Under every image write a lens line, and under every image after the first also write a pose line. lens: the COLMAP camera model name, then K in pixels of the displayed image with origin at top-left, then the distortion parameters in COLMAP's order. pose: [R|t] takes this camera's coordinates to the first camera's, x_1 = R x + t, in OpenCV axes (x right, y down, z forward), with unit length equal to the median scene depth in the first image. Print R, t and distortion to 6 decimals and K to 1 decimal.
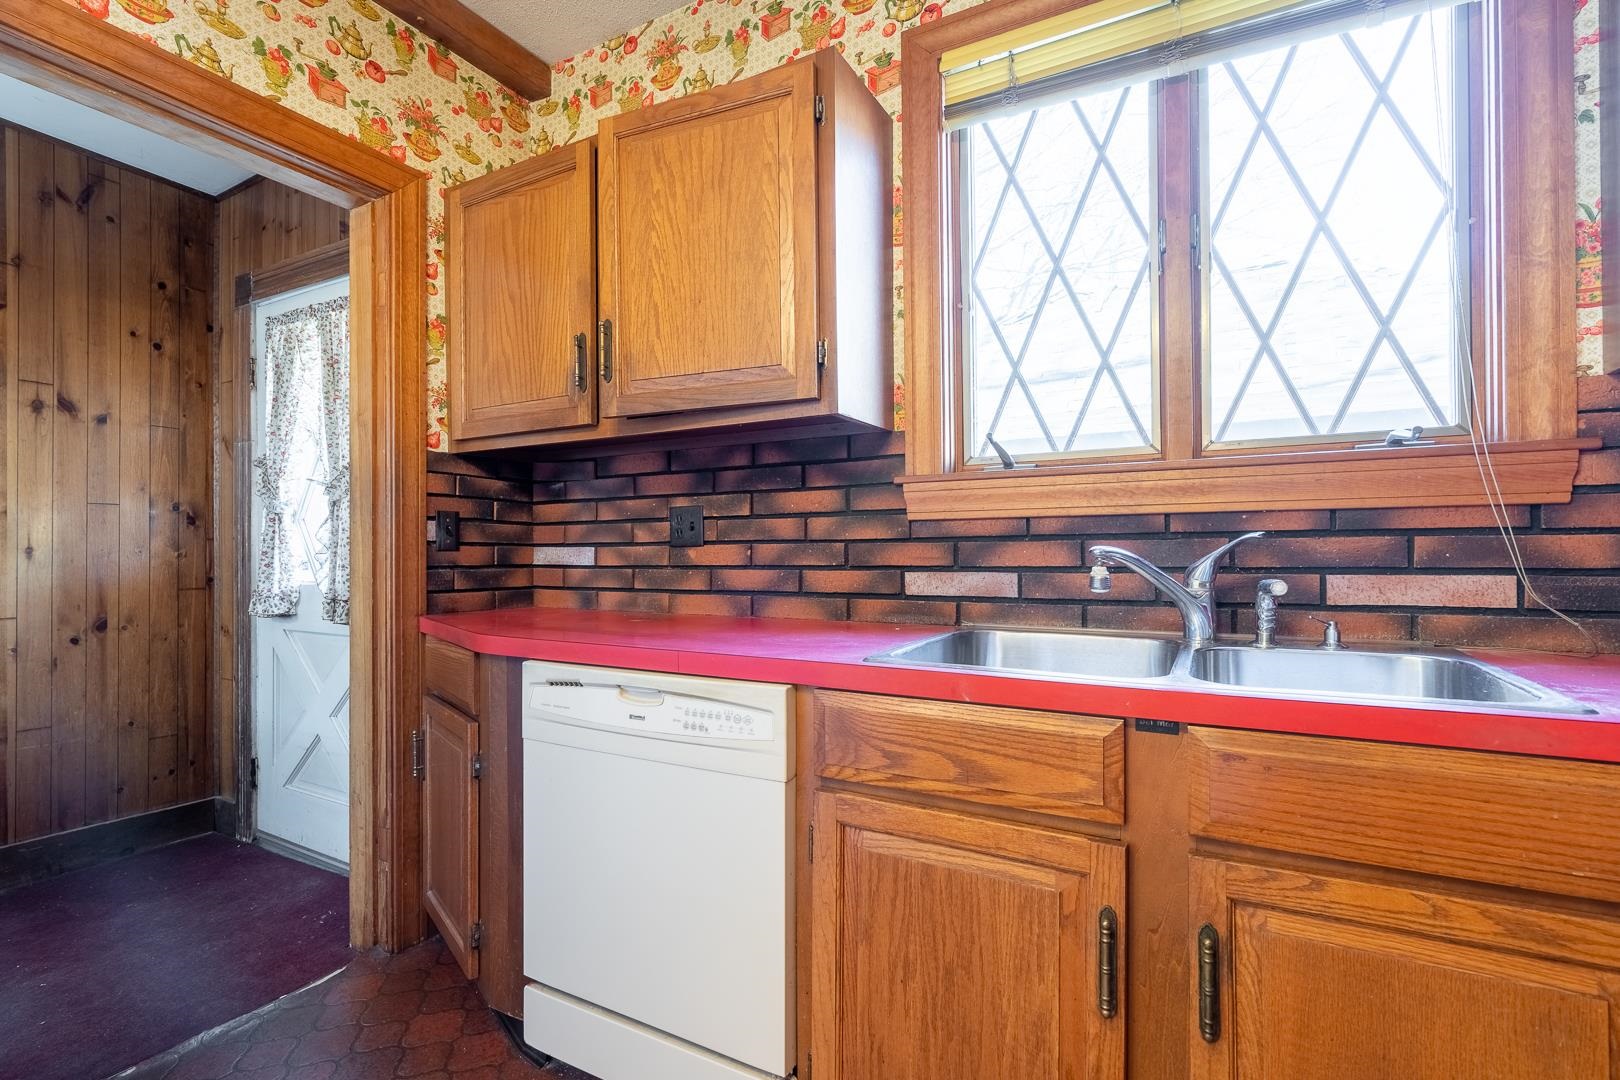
lens RADIAL K [[745.9, 0, 802.0], [0, 745.9, 545.3], [0, 0, 1]] dist [-0.001717, 0.000056]
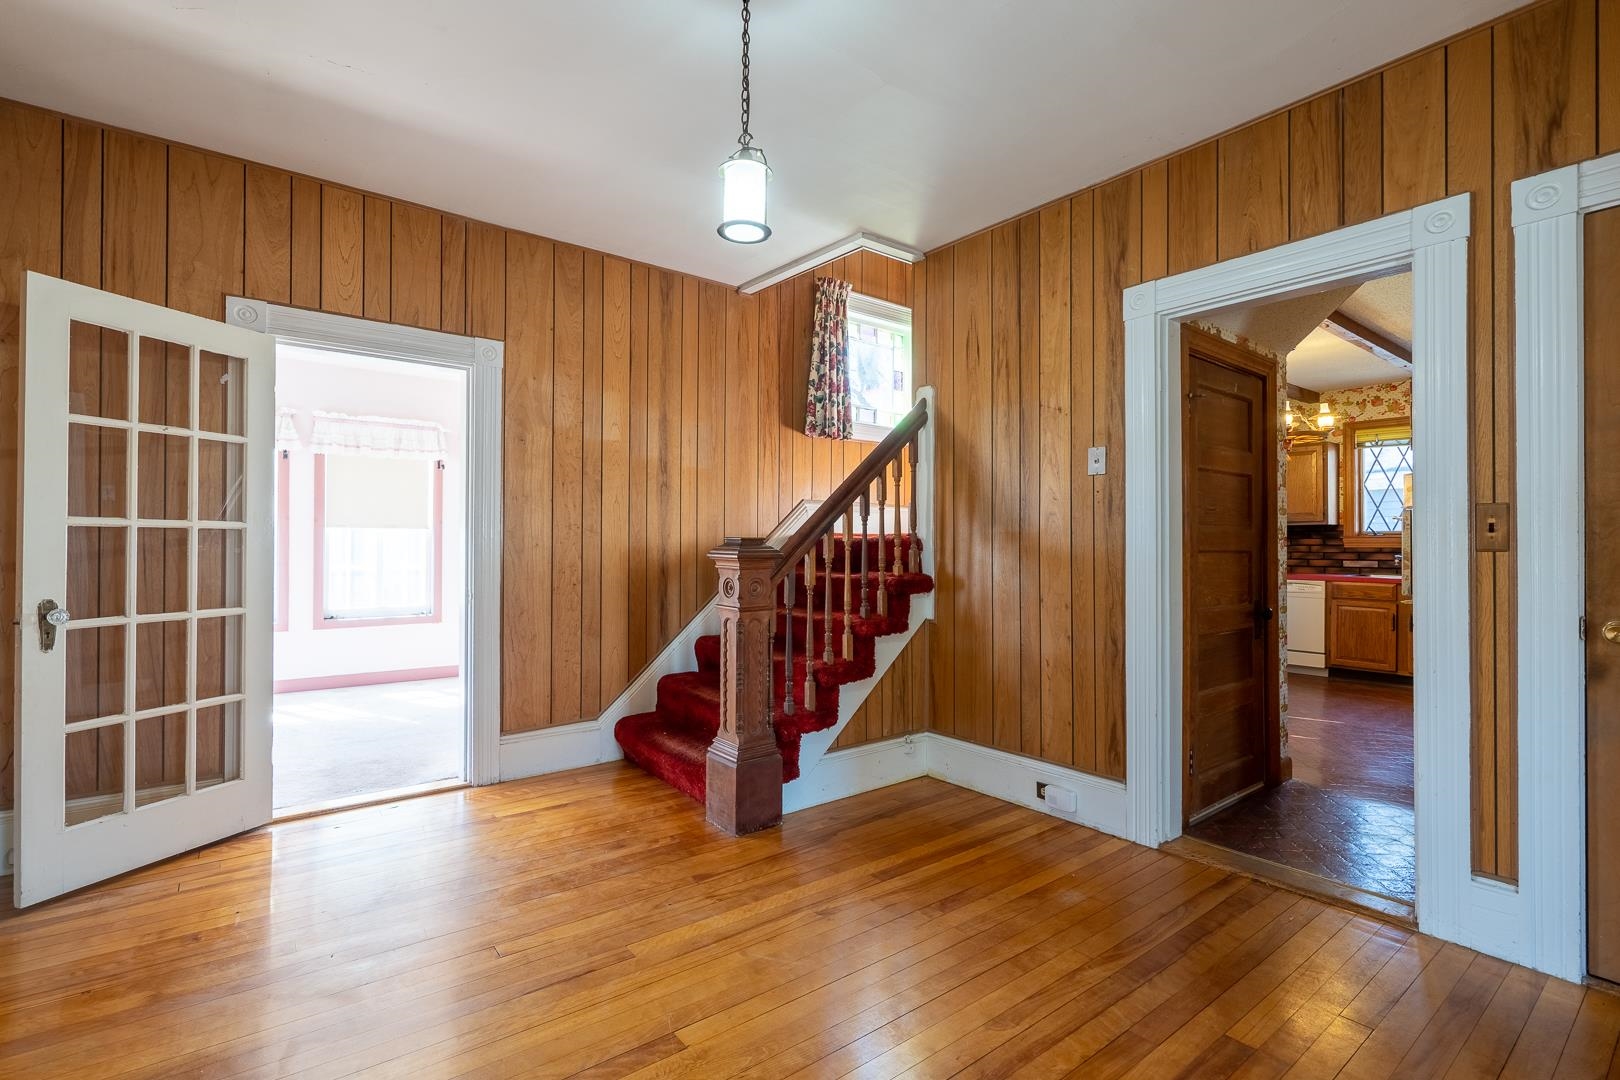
lens RADIAL K [[745.9, 0, 802.0], [0, 745.9, 545.3], [0, 0, 1]] dist [-0.001717, 0.000056]
pose [[0.923721, 0.002766, -0.383055, -1.198485], [0.001247, 0.999947, 0.010228, -0.106885], [0.383063, -0.009925, 0.923669, -4.488952]]
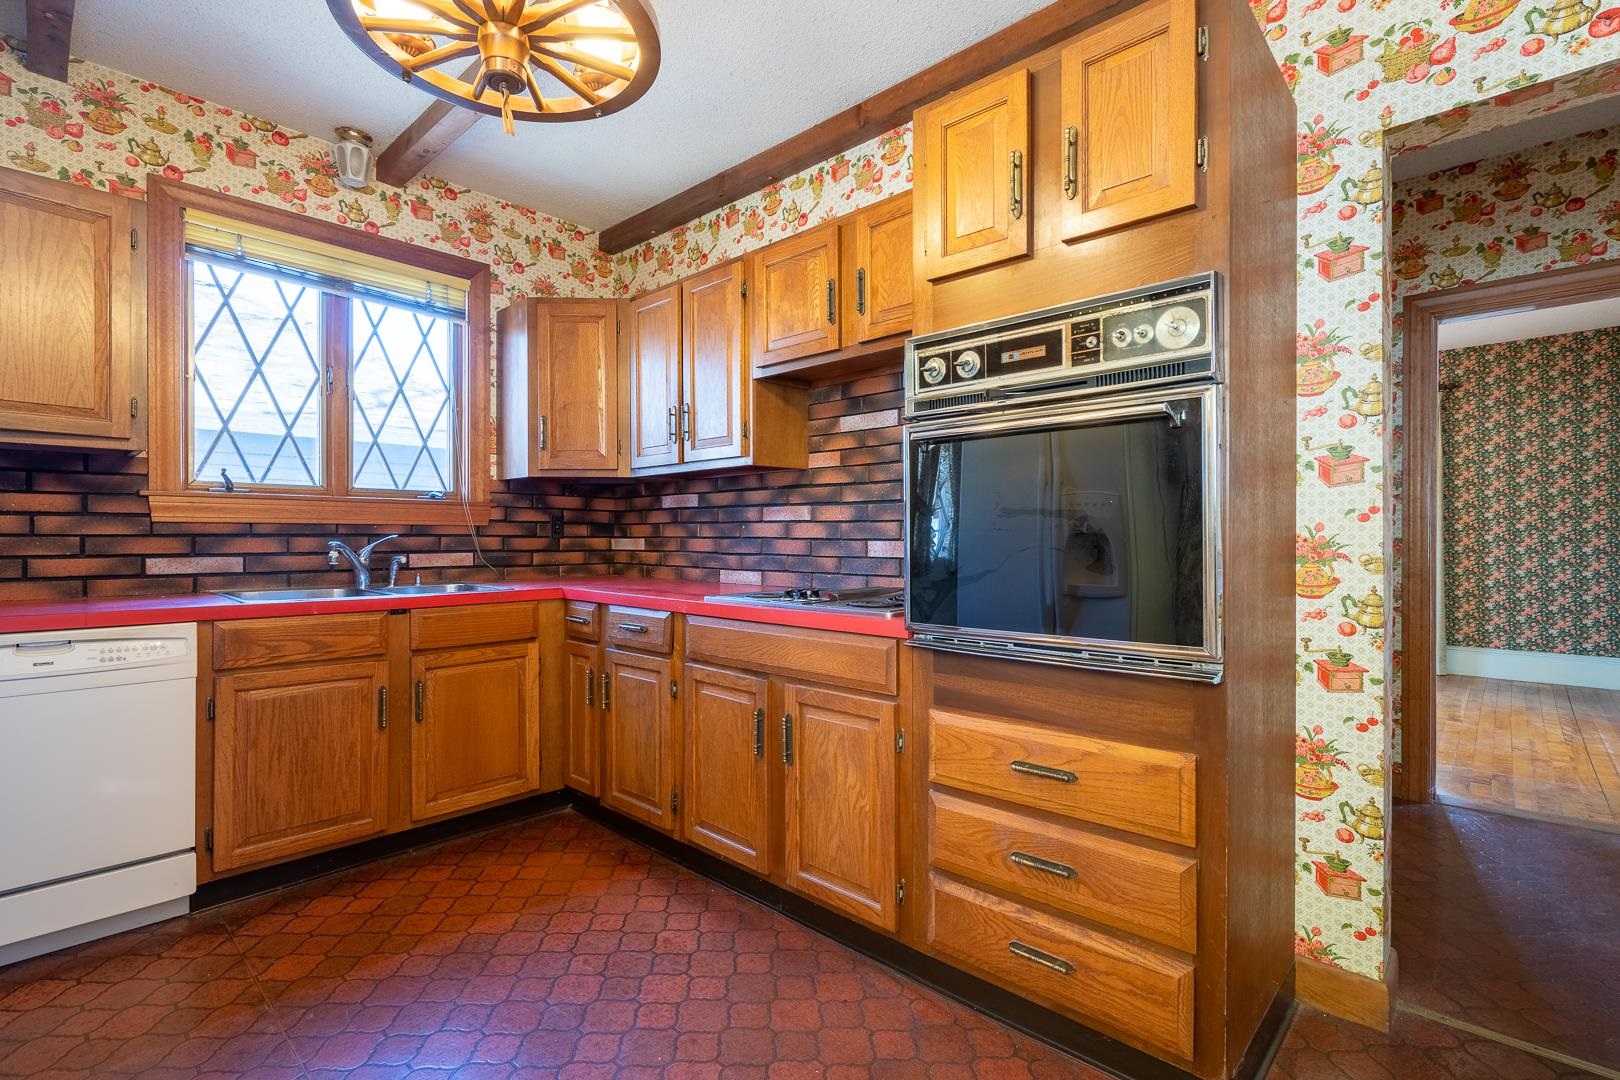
lens RADIAL K [[745.9, 0, 802.0], [0, 745.9, 545.3], [0, 0, 1]] dist [-0.001717, 0.000056]
pose [[0.240258, -0.004750, 0.970697, -1.125017], [-0.010645, 0.999915, 0.007527, -0.015183], [-0.970651, -0.012142, 0.240187, -0.647612]]
